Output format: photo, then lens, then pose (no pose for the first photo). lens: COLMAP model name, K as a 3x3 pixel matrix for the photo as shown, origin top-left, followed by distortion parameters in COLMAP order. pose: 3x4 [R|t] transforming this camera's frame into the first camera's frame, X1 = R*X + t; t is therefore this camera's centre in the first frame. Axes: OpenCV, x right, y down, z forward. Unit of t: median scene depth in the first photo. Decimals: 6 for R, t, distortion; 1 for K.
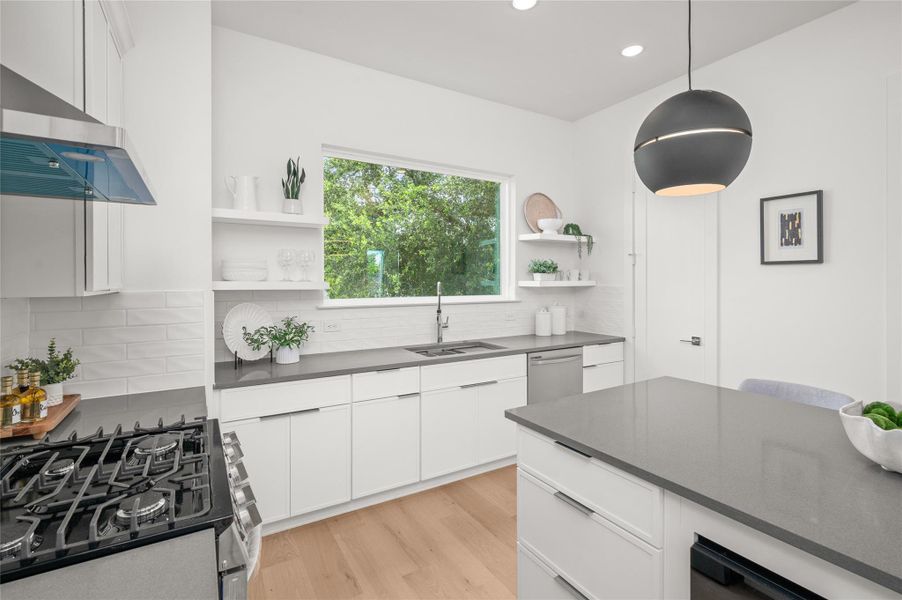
lens RADIAL K [[424.2, 0, 455.8], [0, 424.2, 289.2], [0, 0, 1]] dist [-0.005505, -0.001247]
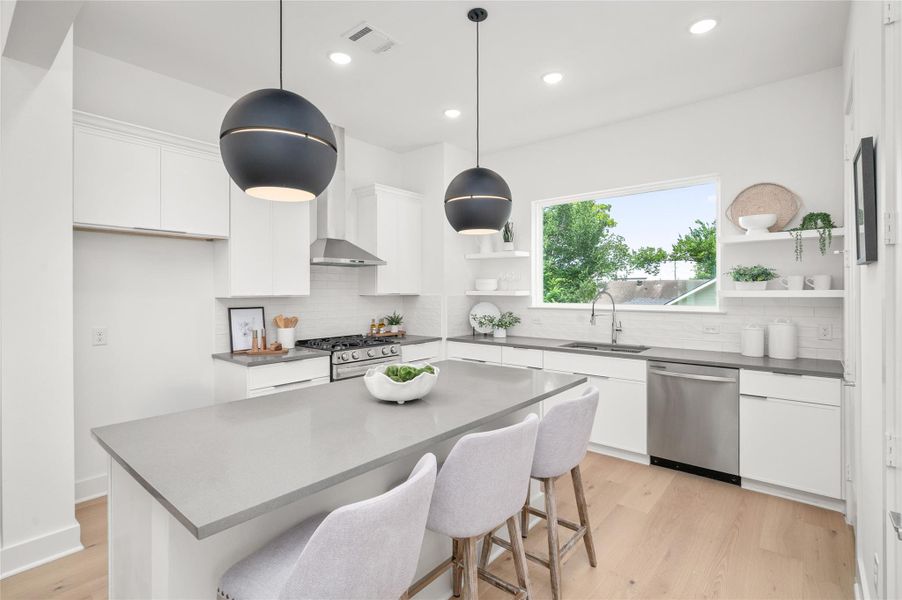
lens RADIAL K [[424.2, 0, 452.2], [0, 424.2, 292.9], [0, 0, 1]] dist [-0.005505, -0.001247]
pose [[0.320754, 0.006642, -0.947139, 1.051716], [-0.017210, 0.999851, 0.001183, -0.007318], [0.947006, 0.015920, 0.320820, 0.228379]]
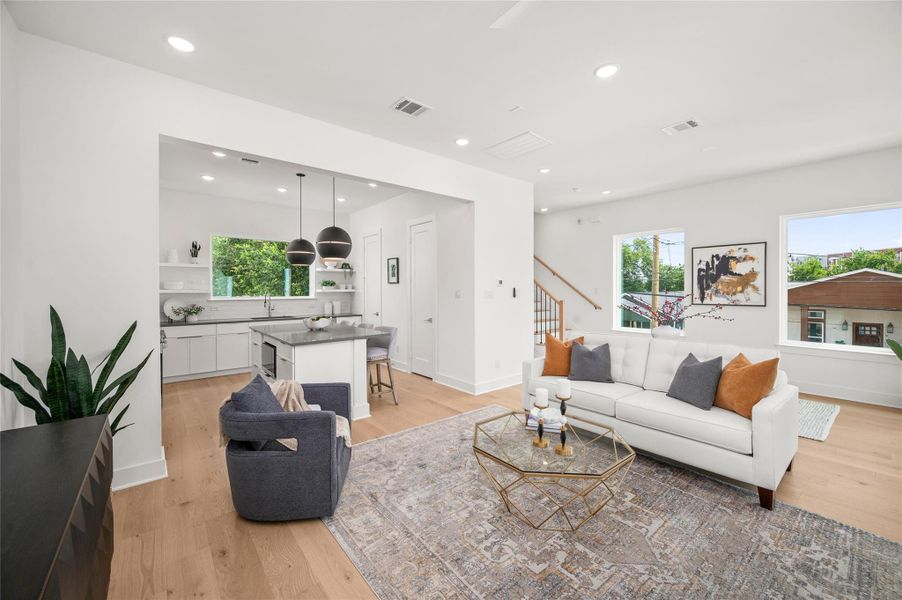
lens RADIAL K [[368.7, 0, 458.2], [0, 368.7, 295.0], [0, 0, 1]] dist [-0.000826, -0.000101]
pose [[0.987691, -0.002079, 0.156403, 0.747755], [0.002637, 0.999991, -0.003361, 0.022452], [-0.156394, 0.003732, 0.987688, -1.285298]]
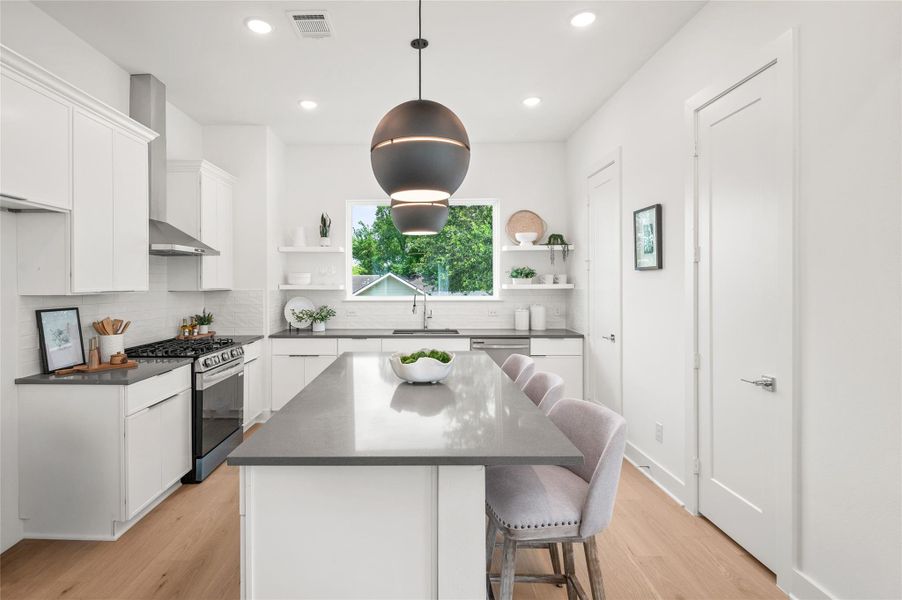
lens RADIAL K [[445.1, 0, 402.9], [0, 445.1, 287.2], [0, 0, 1]] dist [-0.000051, -0.000530]
pose [[0.837618, 0.003322, -0.546246, 0.800721], [-0.009115, 0.999927, -0.007896, 0.002326], [0.546180, 0.011592, 0.837588, -0.313856]]
